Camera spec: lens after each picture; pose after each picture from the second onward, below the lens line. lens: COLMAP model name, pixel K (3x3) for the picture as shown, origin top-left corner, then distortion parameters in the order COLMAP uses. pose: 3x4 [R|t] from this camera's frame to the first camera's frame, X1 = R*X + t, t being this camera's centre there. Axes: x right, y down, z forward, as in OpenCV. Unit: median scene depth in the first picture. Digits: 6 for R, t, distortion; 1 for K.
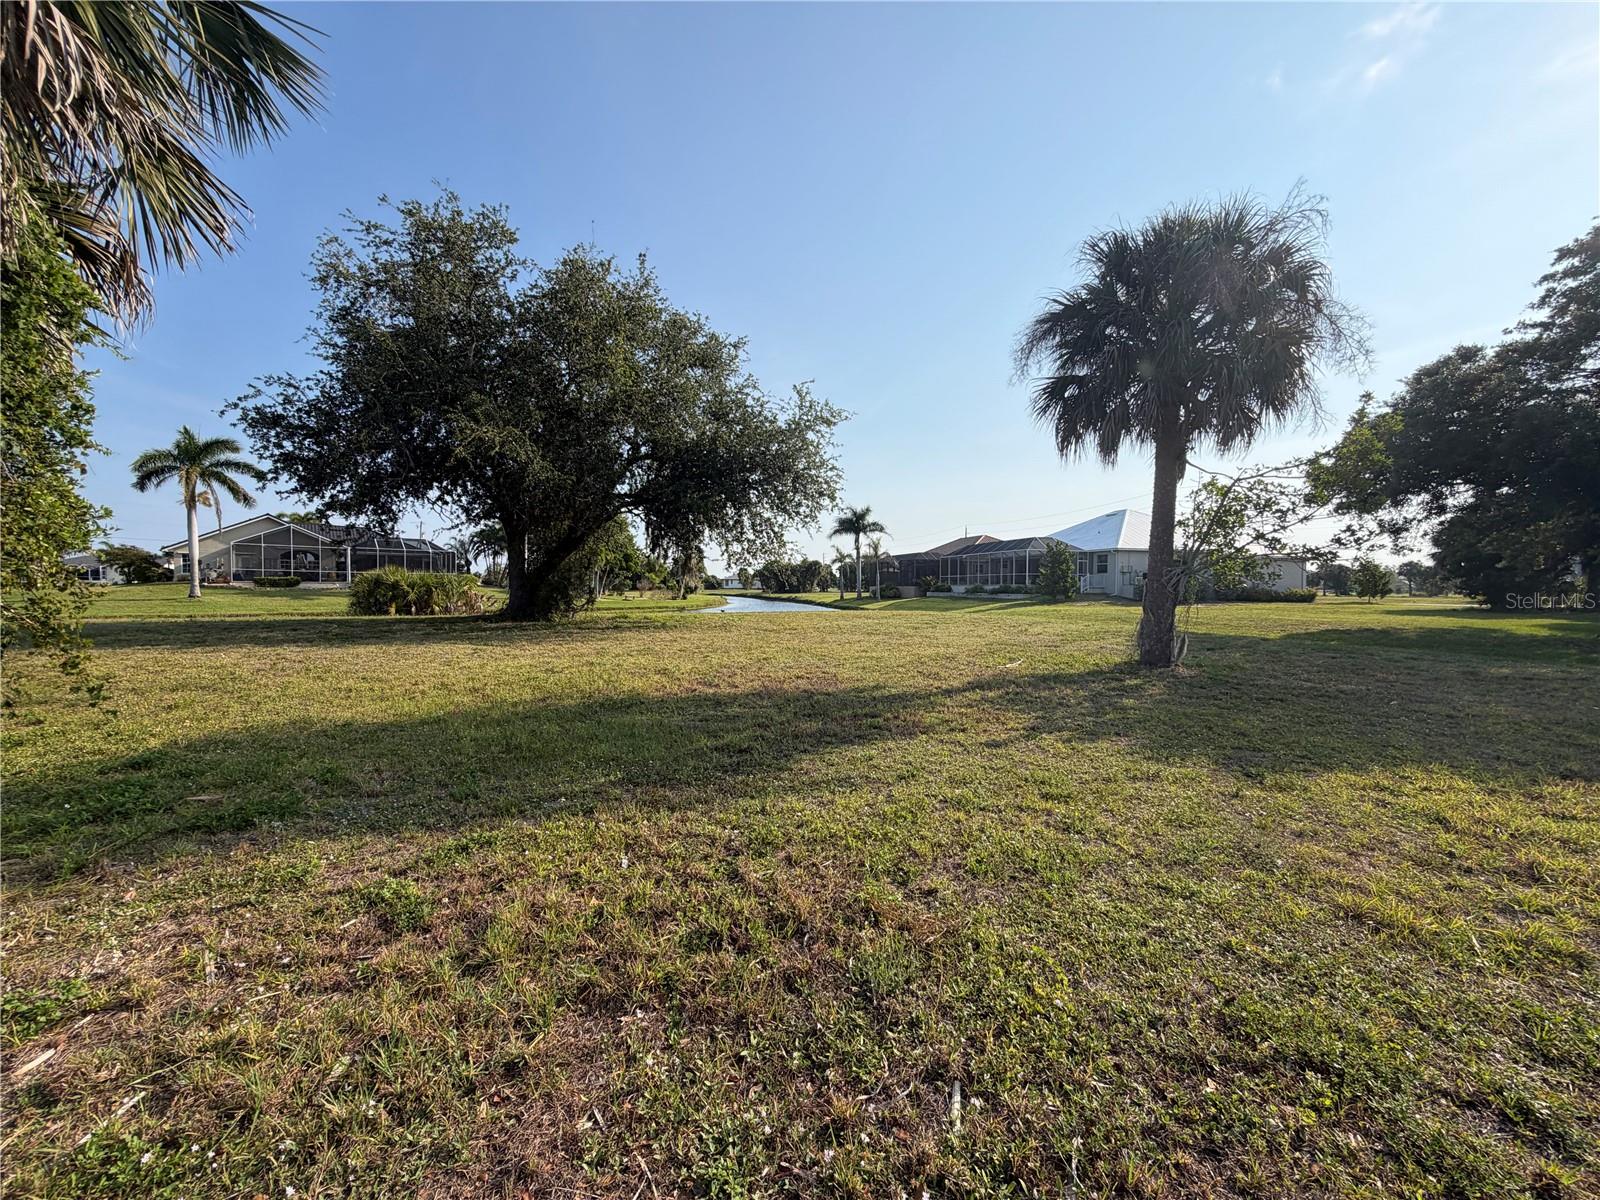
lens RADIAL K [[633.5, 0, 803.0], [0, 633.5, 596.0], [0, 0, 1]] dist [-0.002939, -0.000258]
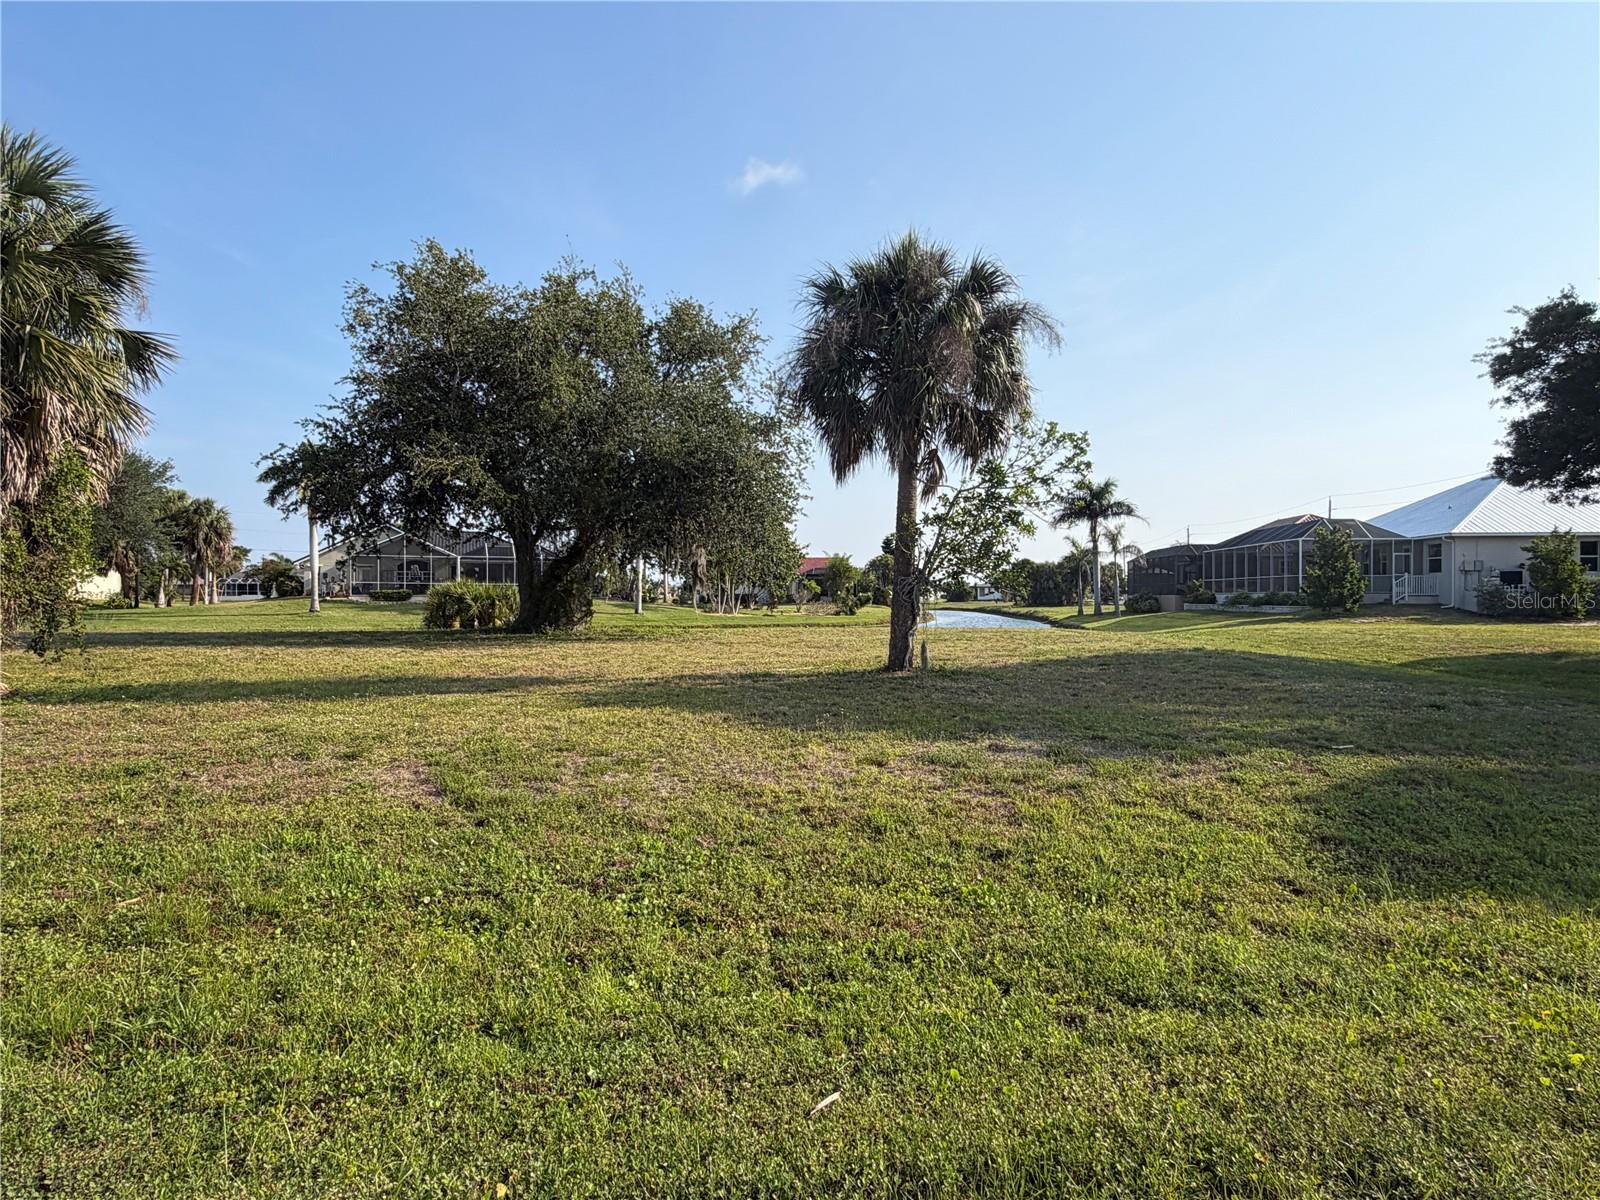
lens RADIAL K [[943.4, 0, 797.7], [0, 943.4, 600.5], [0, 0, 1]] dist [-0.006043, -0.000592]
pose [[0.942367, -0.005190, -0.334541, 0.188004], [0.001339, 0.999930, -0.011740, 0.002285], [0.334578, 0.010615, 0.942308, -0.106110]]
